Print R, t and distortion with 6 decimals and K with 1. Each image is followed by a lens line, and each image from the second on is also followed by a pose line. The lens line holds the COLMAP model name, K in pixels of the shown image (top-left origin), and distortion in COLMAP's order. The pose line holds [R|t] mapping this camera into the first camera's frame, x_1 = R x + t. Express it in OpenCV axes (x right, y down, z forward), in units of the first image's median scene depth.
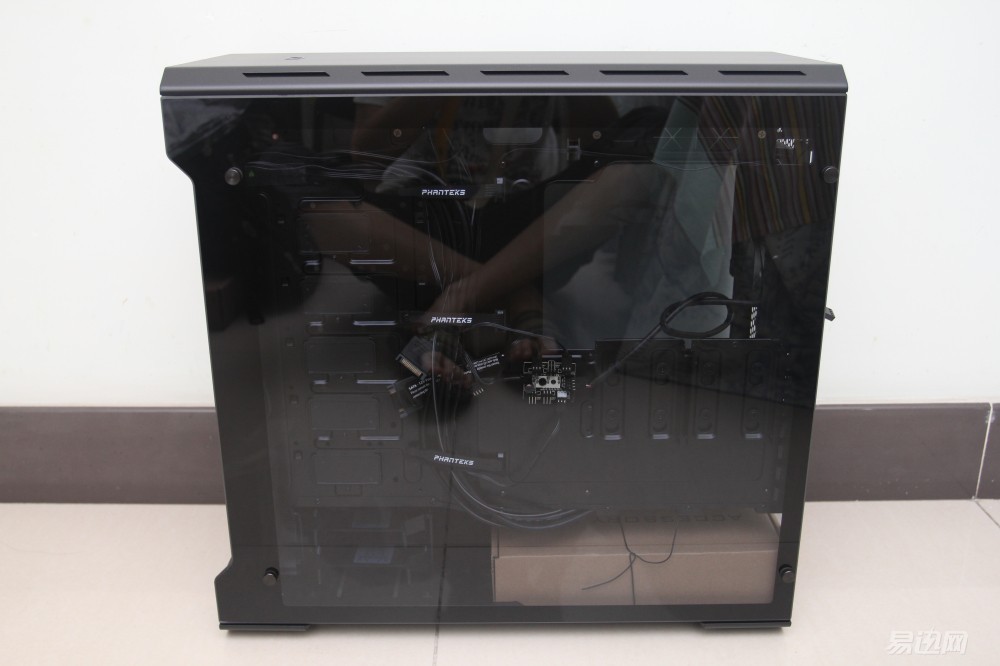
lens RADIAL K [[979.8, 0, 500.0], [0, 979.8, 333.0], [0, 0, 1]] dist [-0.053118, 0.002652]
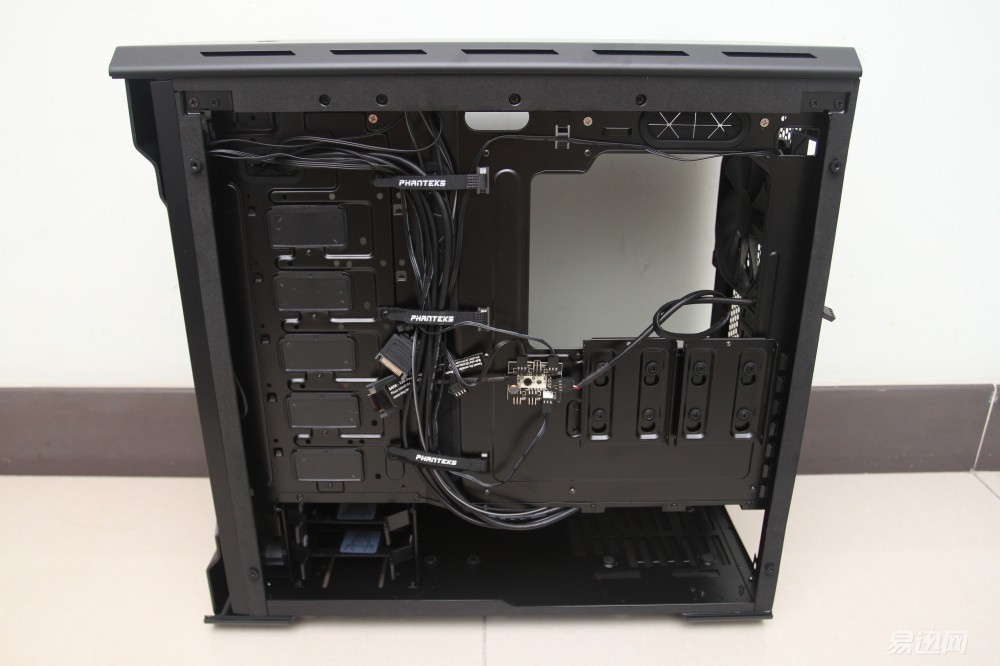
lens RADIAL K [[780.8, 0, 500.0], [0, 780.8, 333.0], [0, 0, 1]] dist [-0.086616, 0.040375]
pose [[0.999902, 0.001080, 0.013965, 0.005410], [-0.001766, 0.998786, 0.049237, -0.035609], [-0.013895, -0.049257, 0.998689, 0.238131]]
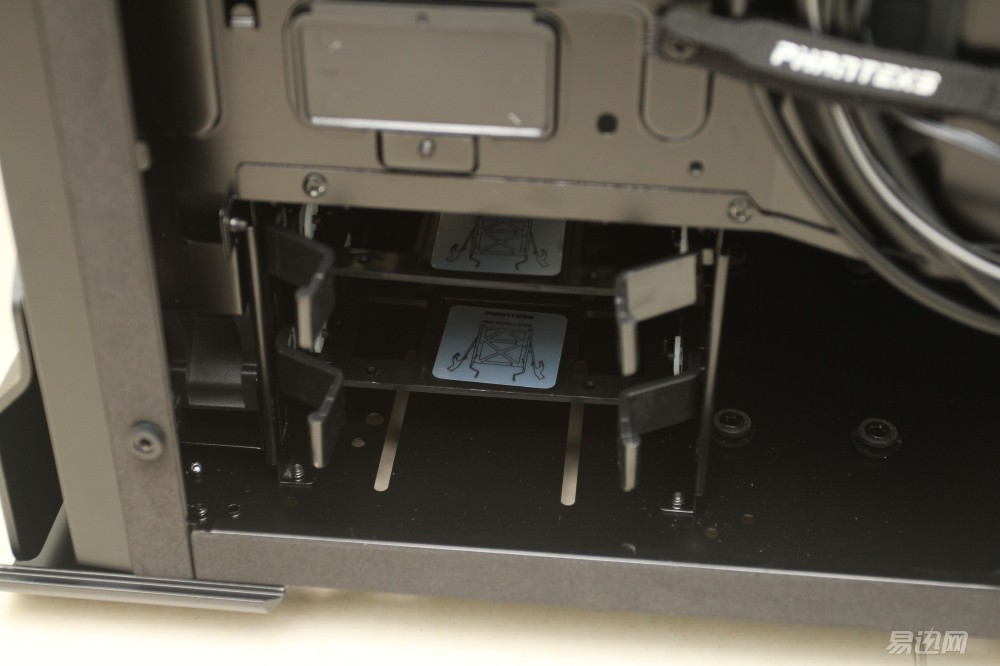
lens RADIAL K [[1782.3, 0, 500.0], [0, 1782.3, 333.0], [0, 0, 1]] dist [-0.008974, 0.223497]
pose [[0.994695, 0.067415, -0.077693, -0.100222], [-0.039657, 0.948238, 0.315075, 0.056131], [0.094913, -0.310323, 0.945881, 0.558225]]
